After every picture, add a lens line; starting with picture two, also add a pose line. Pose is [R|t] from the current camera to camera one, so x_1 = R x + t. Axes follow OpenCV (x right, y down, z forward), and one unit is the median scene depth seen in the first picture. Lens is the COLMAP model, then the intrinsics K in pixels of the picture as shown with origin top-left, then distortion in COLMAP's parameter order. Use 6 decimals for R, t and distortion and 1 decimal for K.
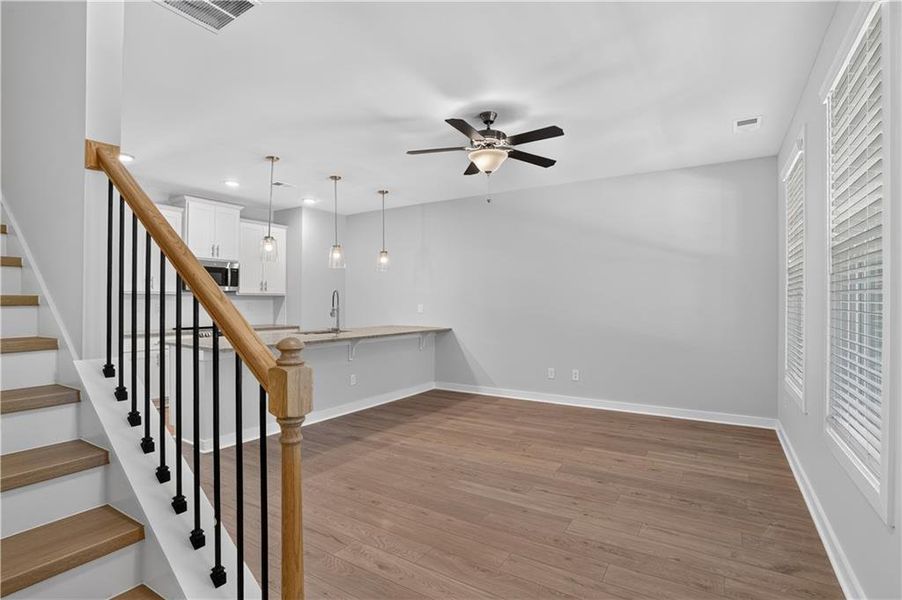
lens RADIAL K [[451.5, 0, 443.5], [0, 451.5, 294.8], [0, 0, 1]] dist [-0.046667, 0.015028]
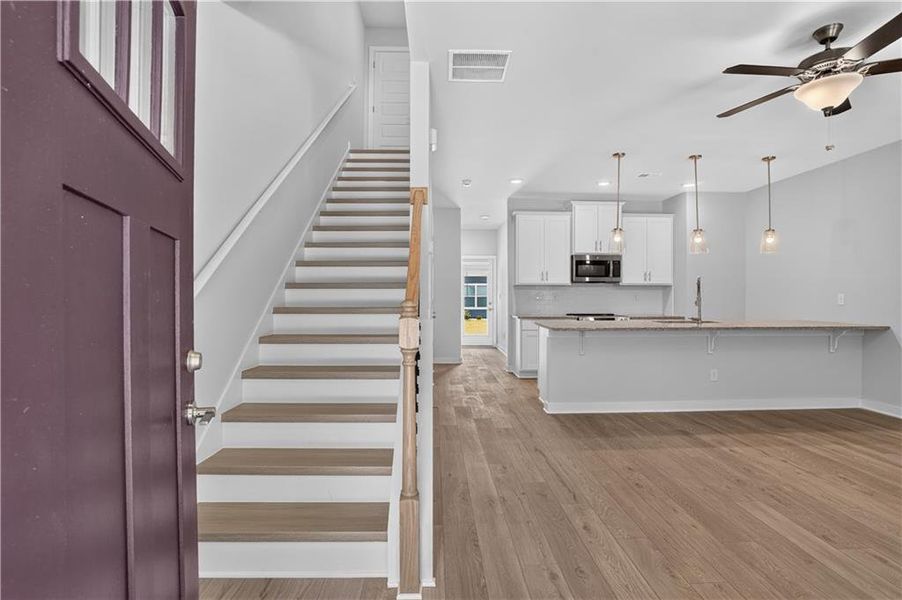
lens RADIAL K [[451.5, 0, 449.2], [0, 451.5, 296.8], [0, 0, 1]] dist [-0.046667, 0.015028]
pose [[0.572362, 0.002589, -0.819997, 0.249411], [0.010752, 0.999885, 0.010661, 0.016560], [0.819930, -0.014919, 0.572269, 0.054312]]
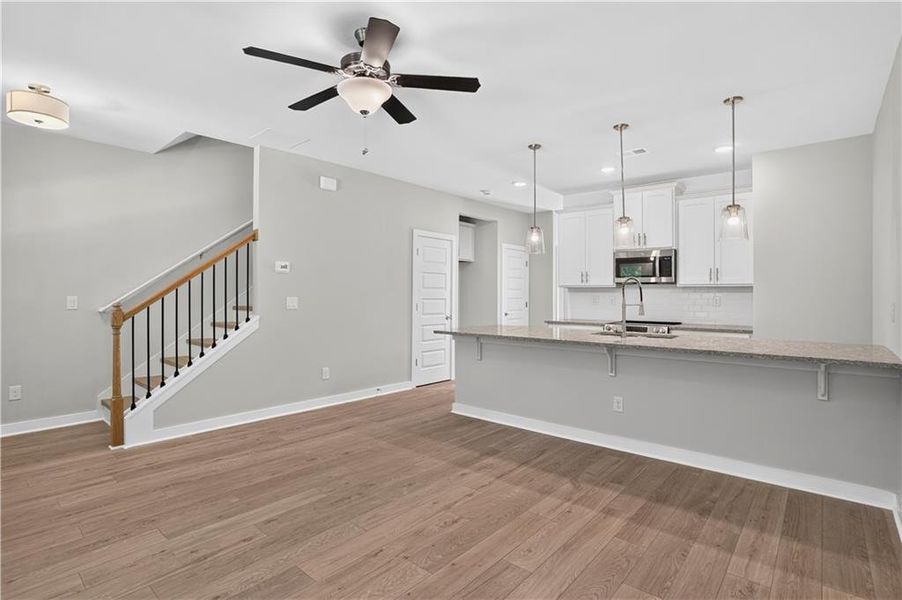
lens RADIAL K [[451.5, 0, 445.5], [0, 451.5, 294.5], [0, 0, 1]] dist [-0.046667, 0.015028]
pose [[-0.158474, -0.004799, -0.987351, 0.577983], [0.011023, 0.999917, -0.006629, 0.021128], [0.987302, -0.011934, -0.158408, 0.920740]]
